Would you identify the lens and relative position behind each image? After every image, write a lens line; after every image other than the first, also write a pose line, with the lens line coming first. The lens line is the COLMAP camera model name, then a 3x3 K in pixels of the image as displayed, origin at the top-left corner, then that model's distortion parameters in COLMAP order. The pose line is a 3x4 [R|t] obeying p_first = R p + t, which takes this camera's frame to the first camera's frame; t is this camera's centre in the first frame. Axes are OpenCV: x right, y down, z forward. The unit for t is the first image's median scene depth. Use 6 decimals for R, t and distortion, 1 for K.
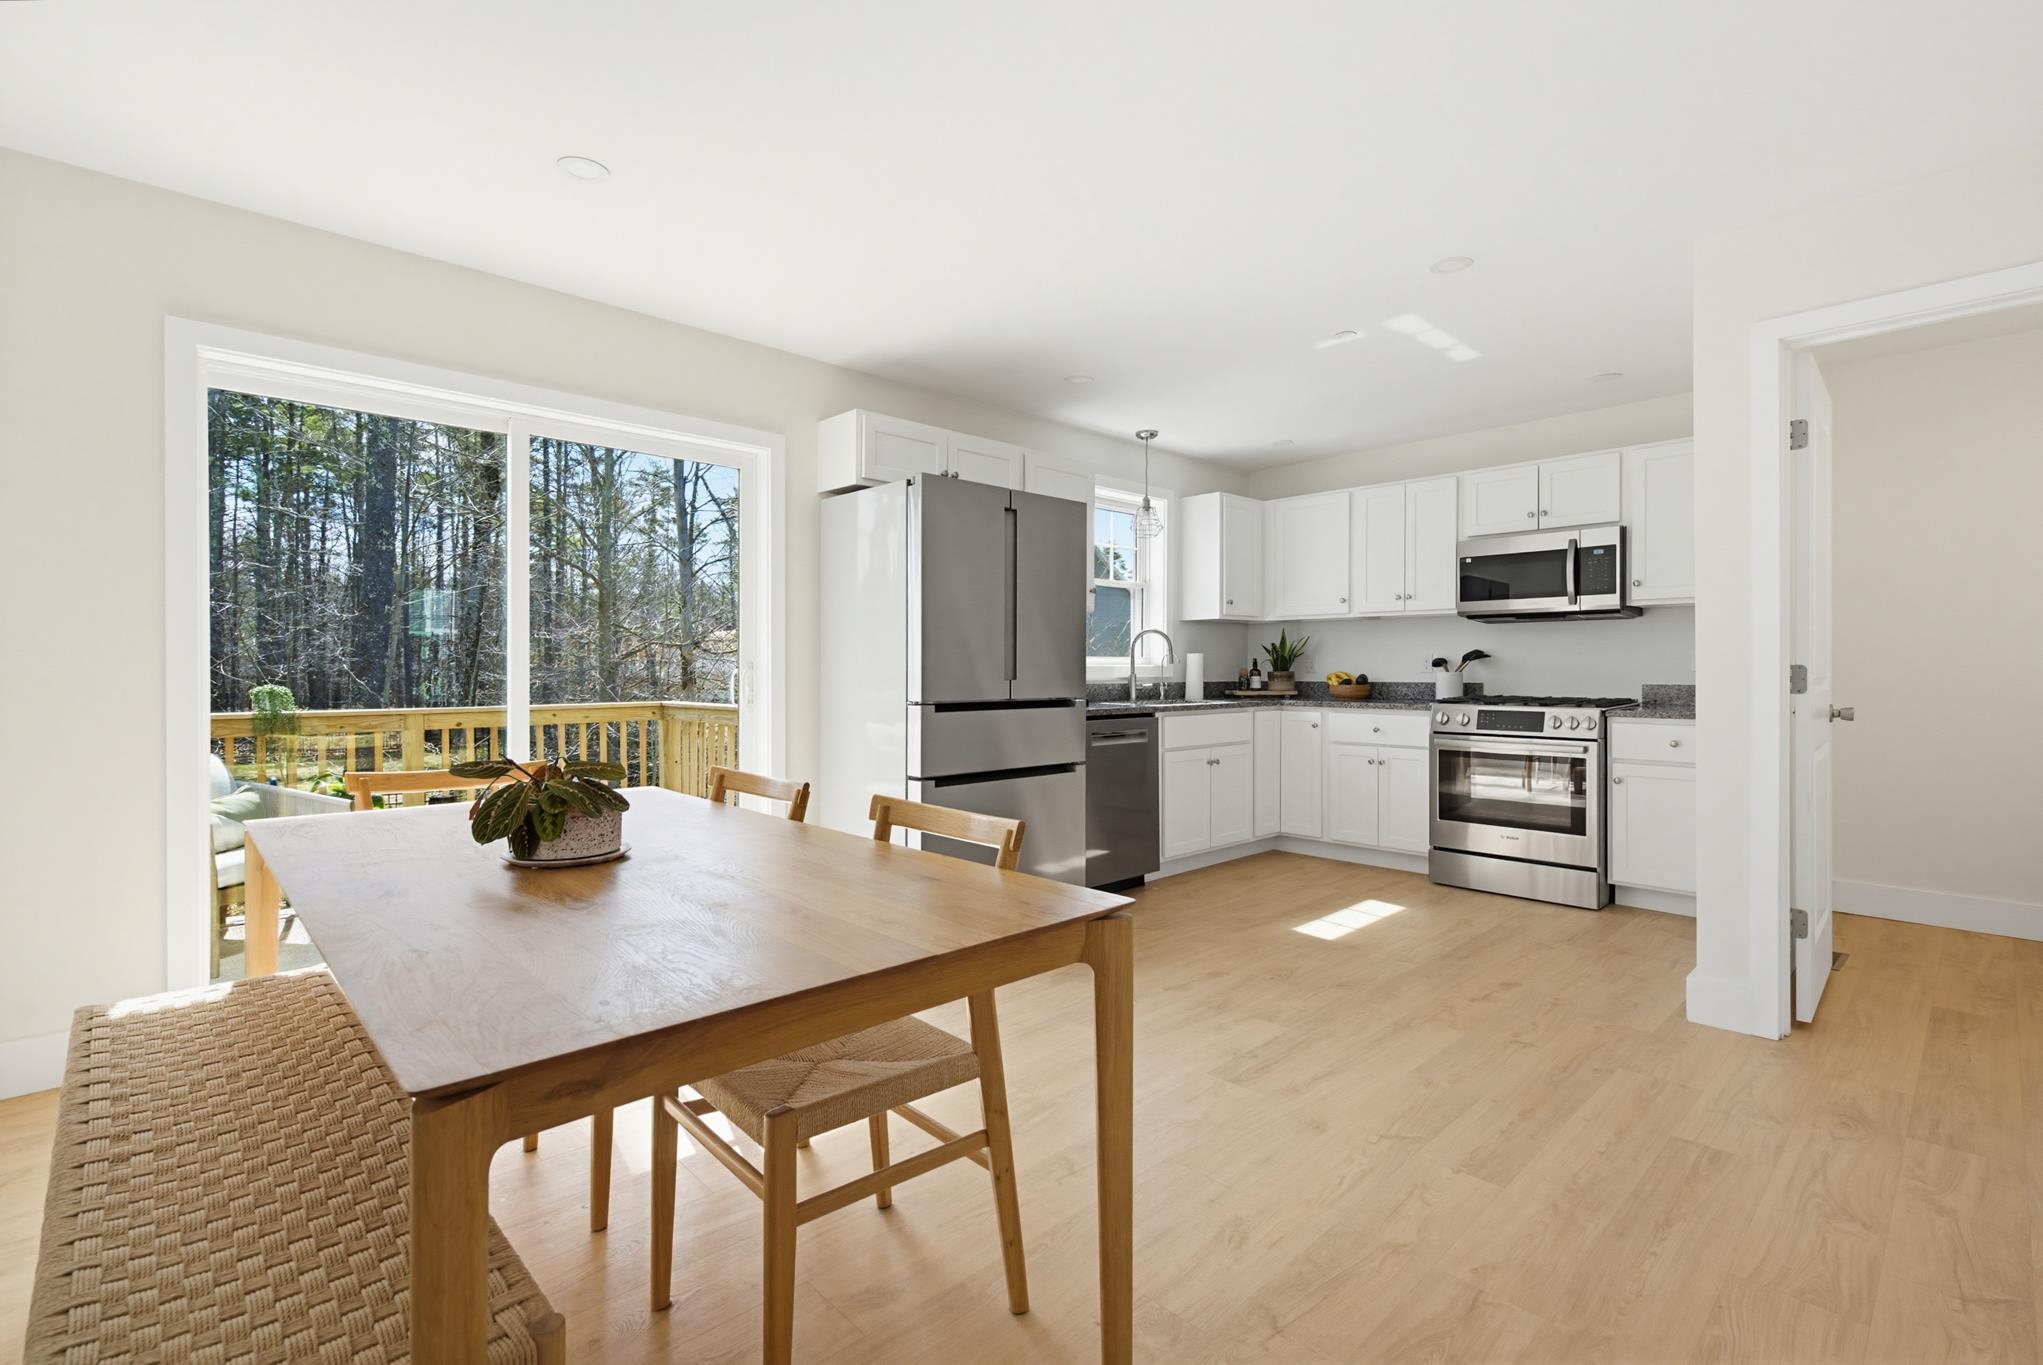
lens RADIAL K [[918.9, 0, 1011.9], [0, 918.9, 675.6], [0, 0, 1]] dist [0.000164, -0.000377]
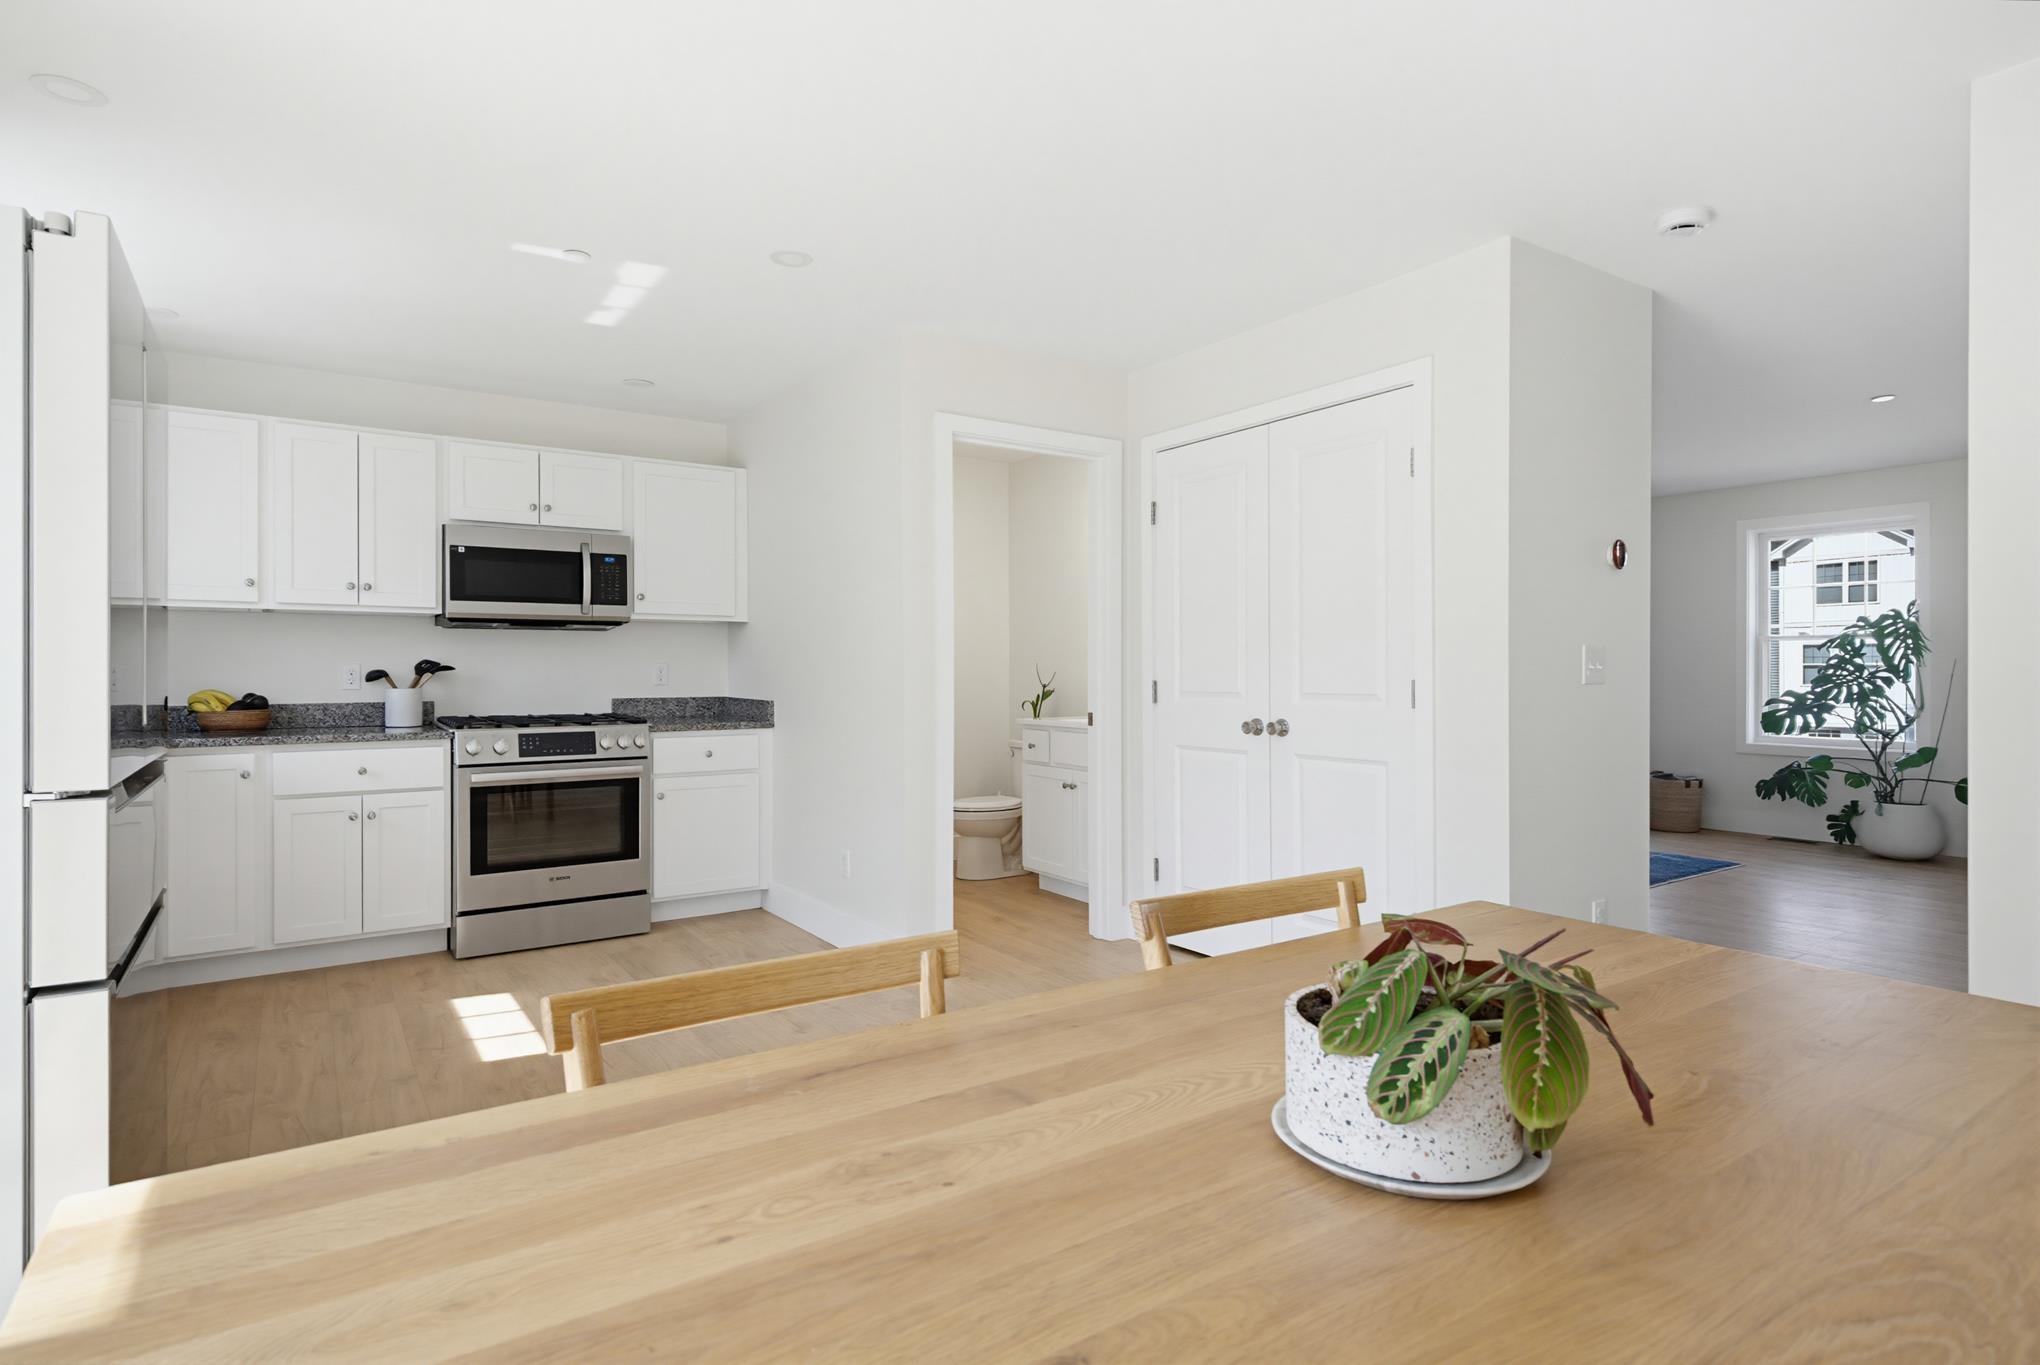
lens RADIAL K [[1070.6, 0, 1009.7], [0, 1070.6, 676.4], [0, 0, 1]] dist [0.018706, -0.011977]
pose [[0.145130, -0.005552, 0.989397, -0.374977], [0.009476, 0.999946, 0.004222, -0.014230], [-0.989367, 0.008762, 0.145175, 0.399410]]
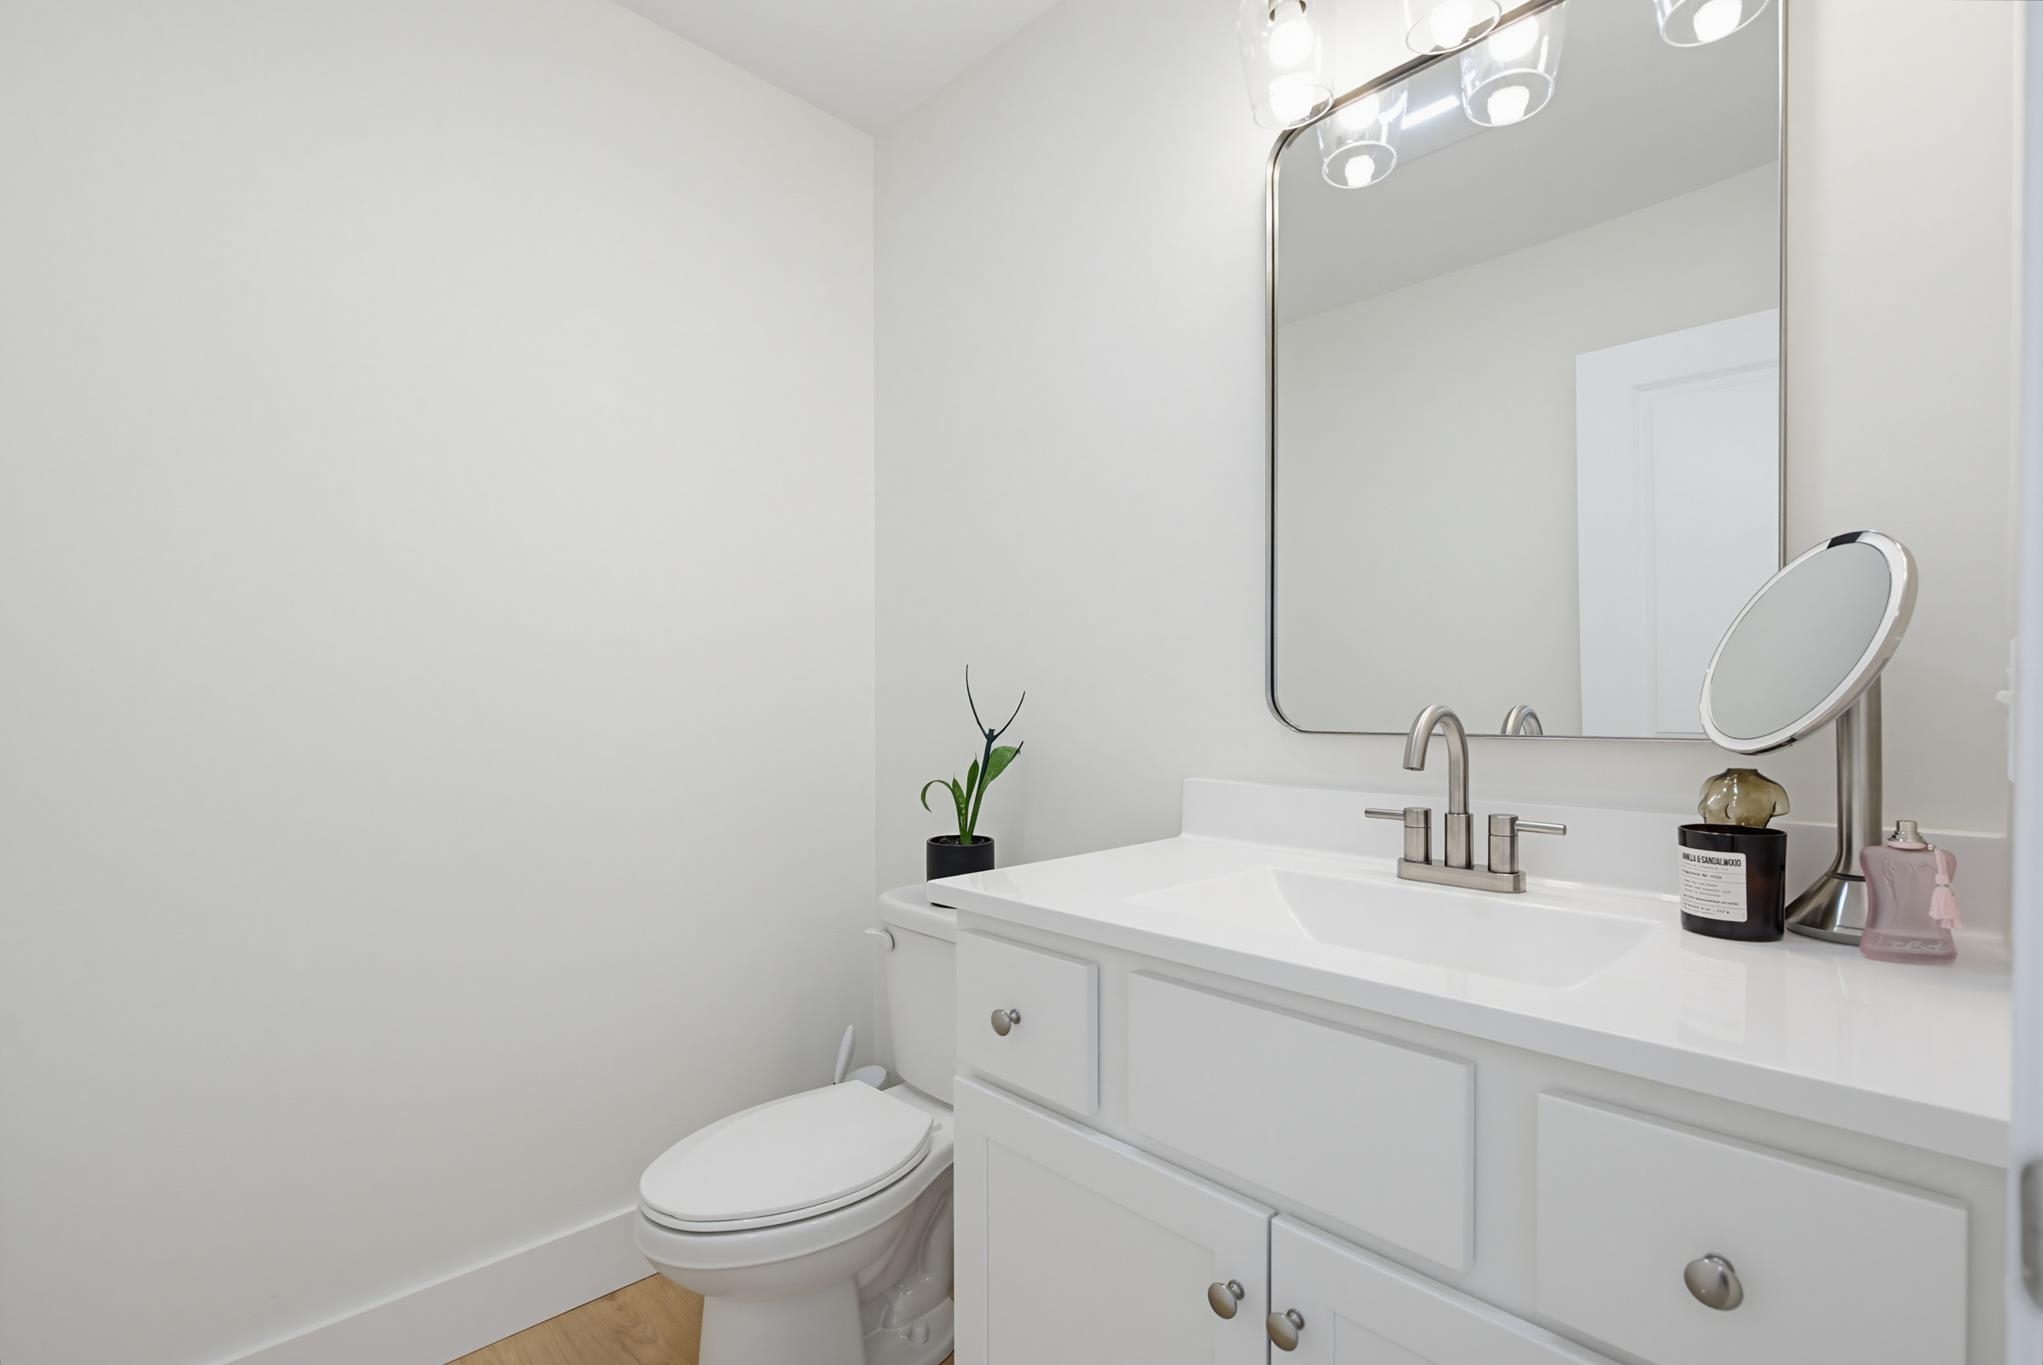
lens RADIAL K [[919.1, 0, 1021.3], [0, 919.1, 695.2], [0, 0, 1]] dist [-0.000066, -0.000085]
pose [[-0.044954, -0.003477, 0.998983, 0.539499], [0.008197, 0.999959, 0.003850, -0.013979], [-0.998955, 0.008361, -0.044924, 0.548734]]
